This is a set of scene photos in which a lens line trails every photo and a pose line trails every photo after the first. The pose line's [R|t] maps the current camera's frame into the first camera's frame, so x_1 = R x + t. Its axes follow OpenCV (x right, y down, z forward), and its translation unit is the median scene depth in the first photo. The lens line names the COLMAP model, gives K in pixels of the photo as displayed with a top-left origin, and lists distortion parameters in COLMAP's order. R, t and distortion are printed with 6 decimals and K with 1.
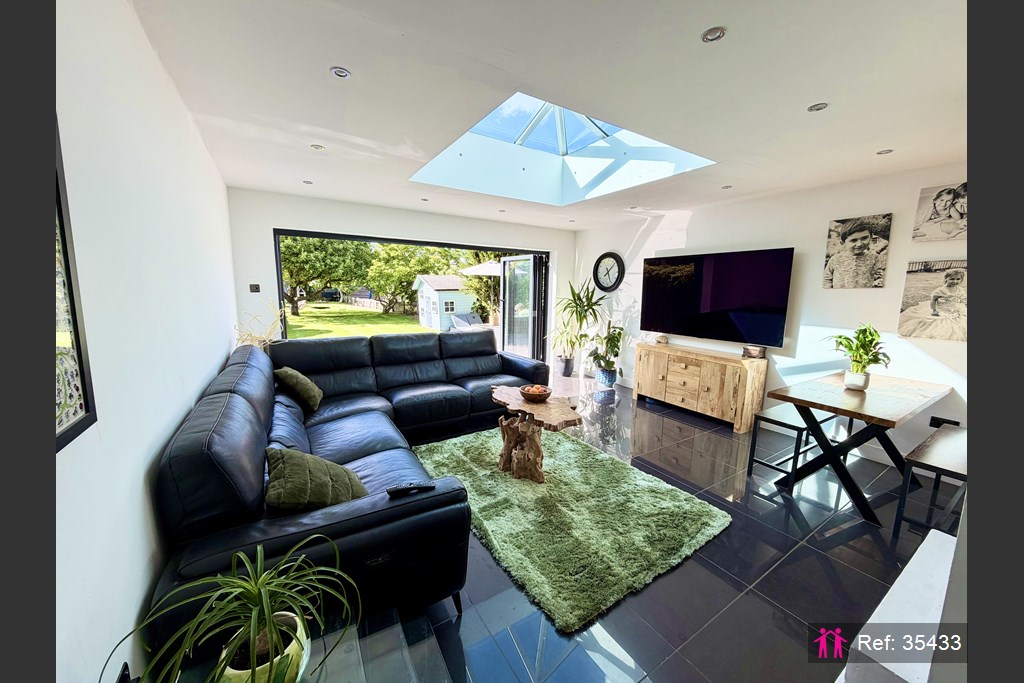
lens RADIAL K [[366.3, 0, 512.0], [0, 366.3, 341.5], [0, 0, 1]] dist [-0.000153, -0.000004]
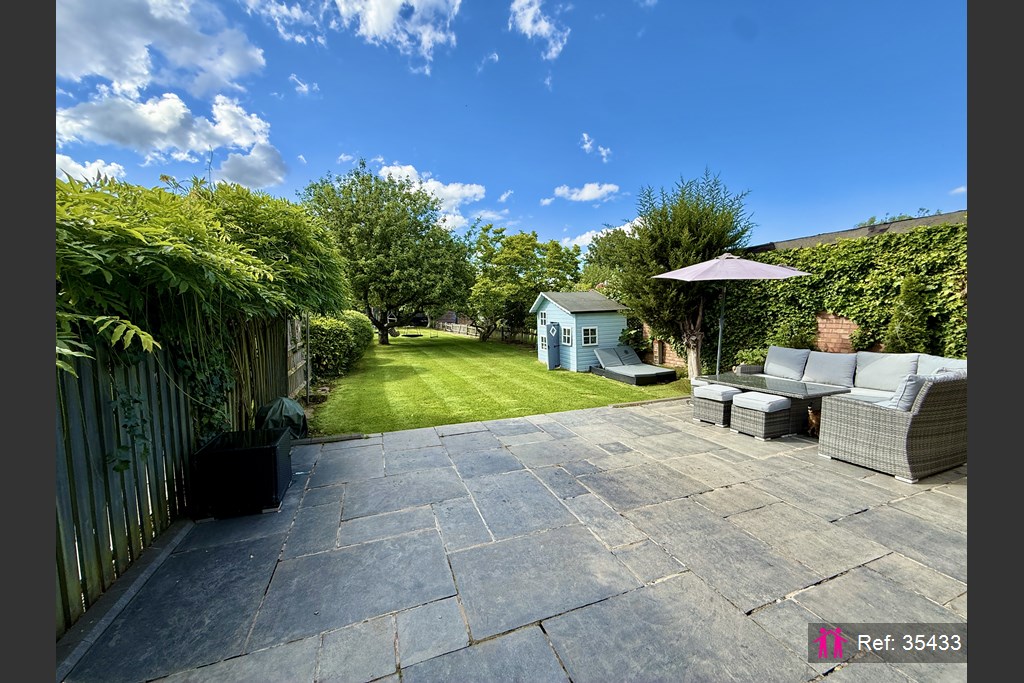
lens RADIAL K [[364.5, 0, 510.7], [0, 364.5, 345.8], [0, 0, 1]] dist [0.000863, 0.000111]
pose [[0.980590, 0.000443, -0.196069, -0.150311], [-0.009704, 0.998882, -0.046275, -0.036289], [0.195830, 0.047279, 0.979498, 0.246538]]
